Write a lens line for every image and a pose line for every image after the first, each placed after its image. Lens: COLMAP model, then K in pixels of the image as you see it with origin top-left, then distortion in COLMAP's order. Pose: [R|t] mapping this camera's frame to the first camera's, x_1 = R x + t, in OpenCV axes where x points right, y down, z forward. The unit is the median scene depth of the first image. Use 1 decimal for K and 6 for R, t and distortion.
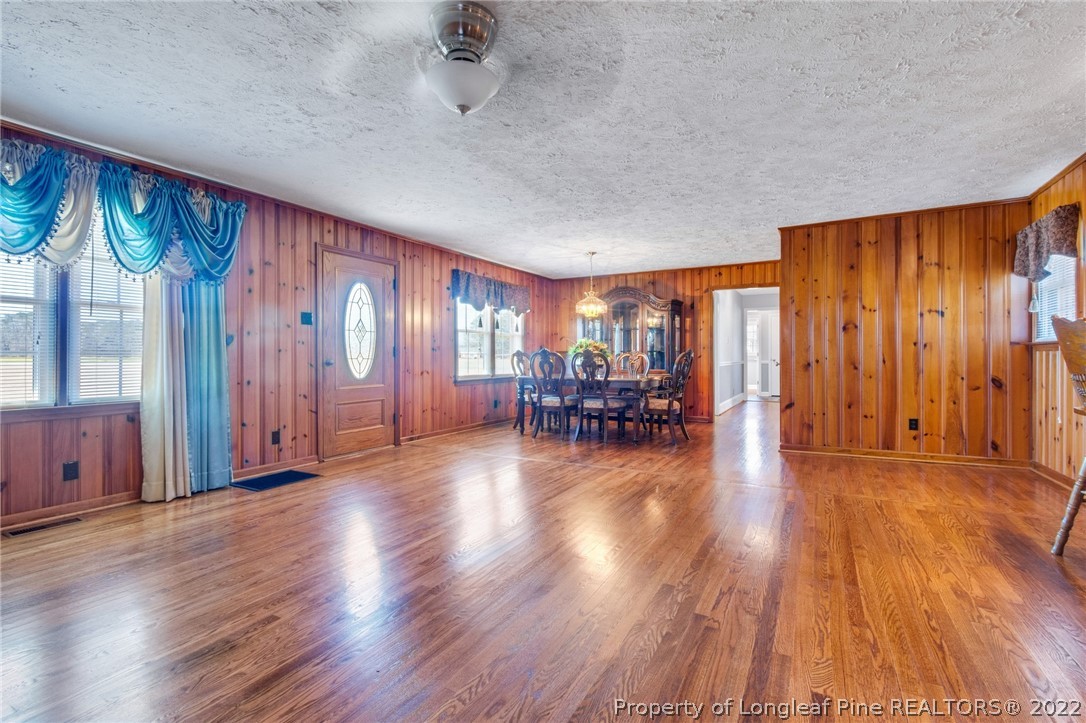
lens RADIAL K [[486.1, 0, 546.3], [0, 486.1, 355.2], [0, 0, 1]] dist [0.003356, -0.001041]
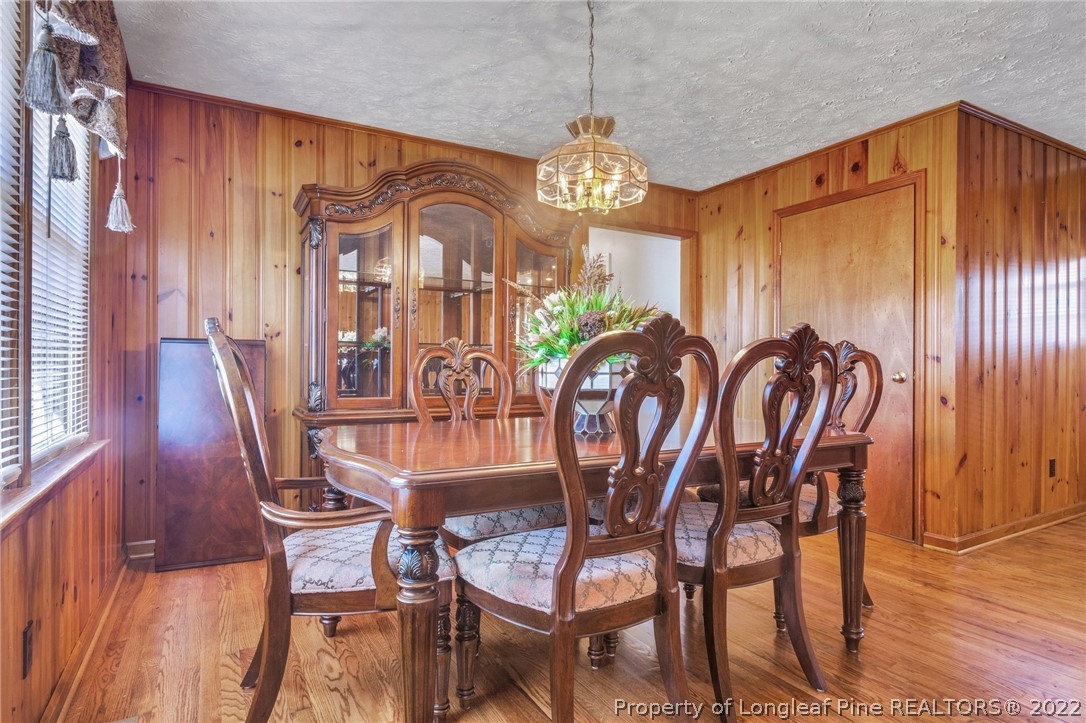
lens RADIAL K [[590.0, 0, 546.1], [0, 590.0, 367.8], [0, 0, 1]] dist [-0.004559, -0.000088]
pose [[0.526100, -0.002527, 0.850419, -0.254810], [-0.008677, 0.999928, 0.008339, 0.006754], [-0.850379, -0.011766, 0.526040, 1.083522]]
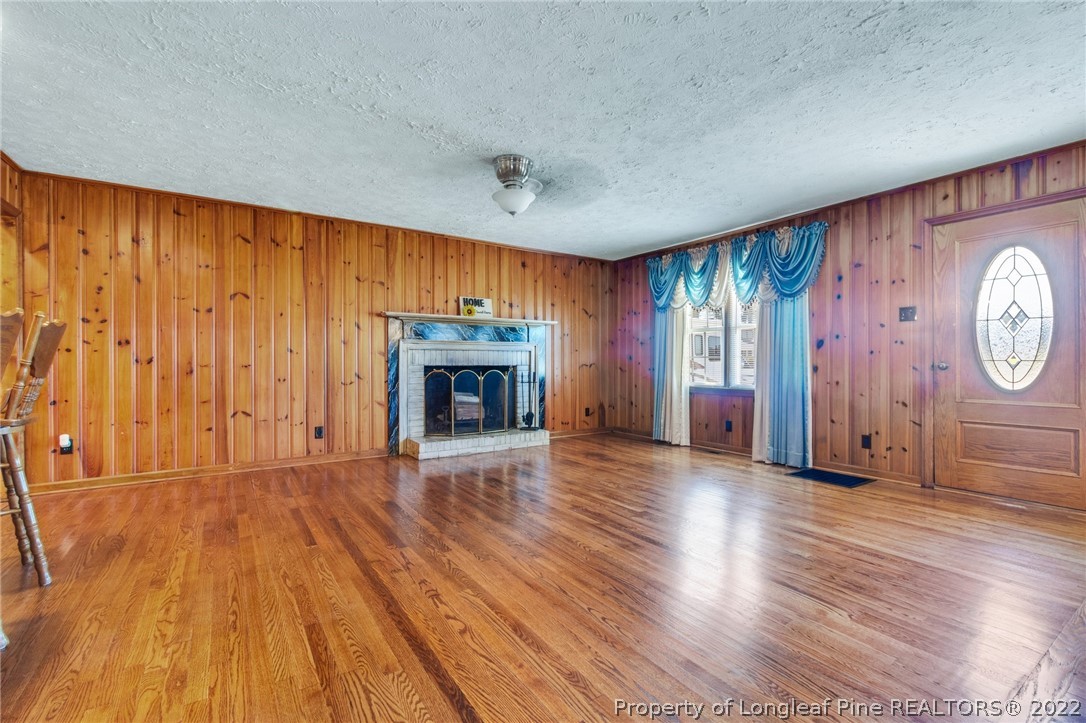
lens RADIAL K [[486.1, 0, 550.3], [0, 486.1, 359.7], [0, 0, 1]] dist [0.003356, -0.001041]
pose [[-0.452125, 0.000281, -0.891954, 0.502887], [0.006907, 0.999971, -0.003186, 0.003501], [0.891928, -0.007601, -0.452114, 0.738976]]
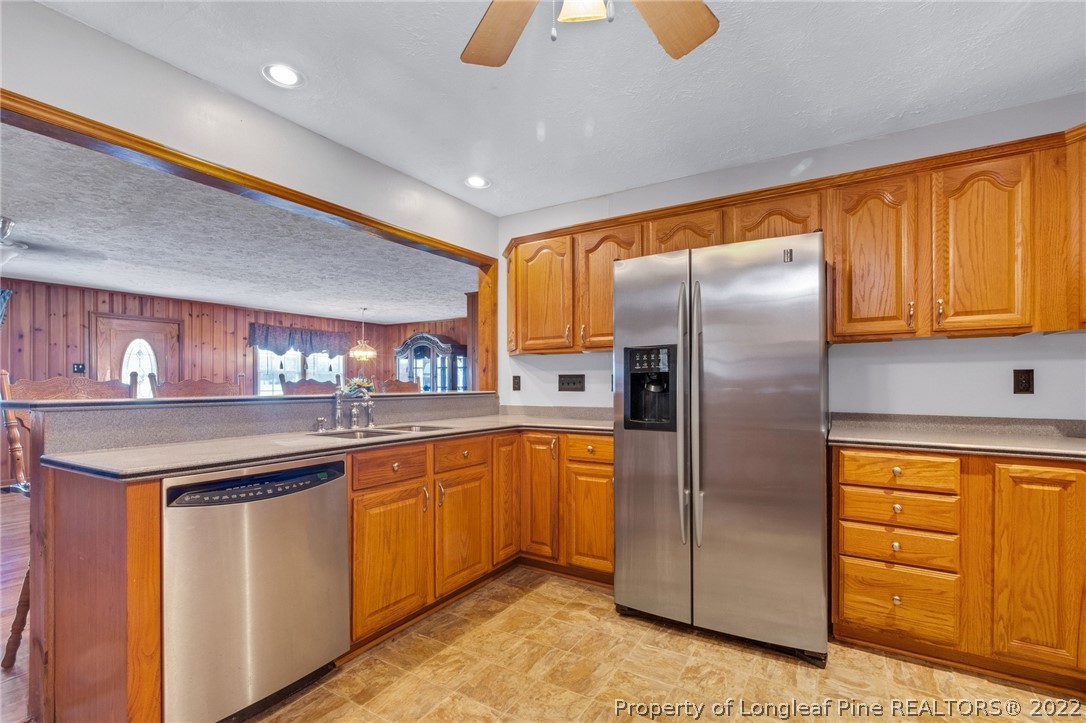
lens RADIAL K [[486.1, 0, 542.4], [0, 486.1, 385.7], [0, 0, 1]] dist [0.003356, -0.001041]
pose [[0.999358, -0.001345, -0.035799, 0.754569], [0.001634, 0.999966, 0.008031, -0.031788], [0.035787, -0.008085, 0.999327, -0.275623]]
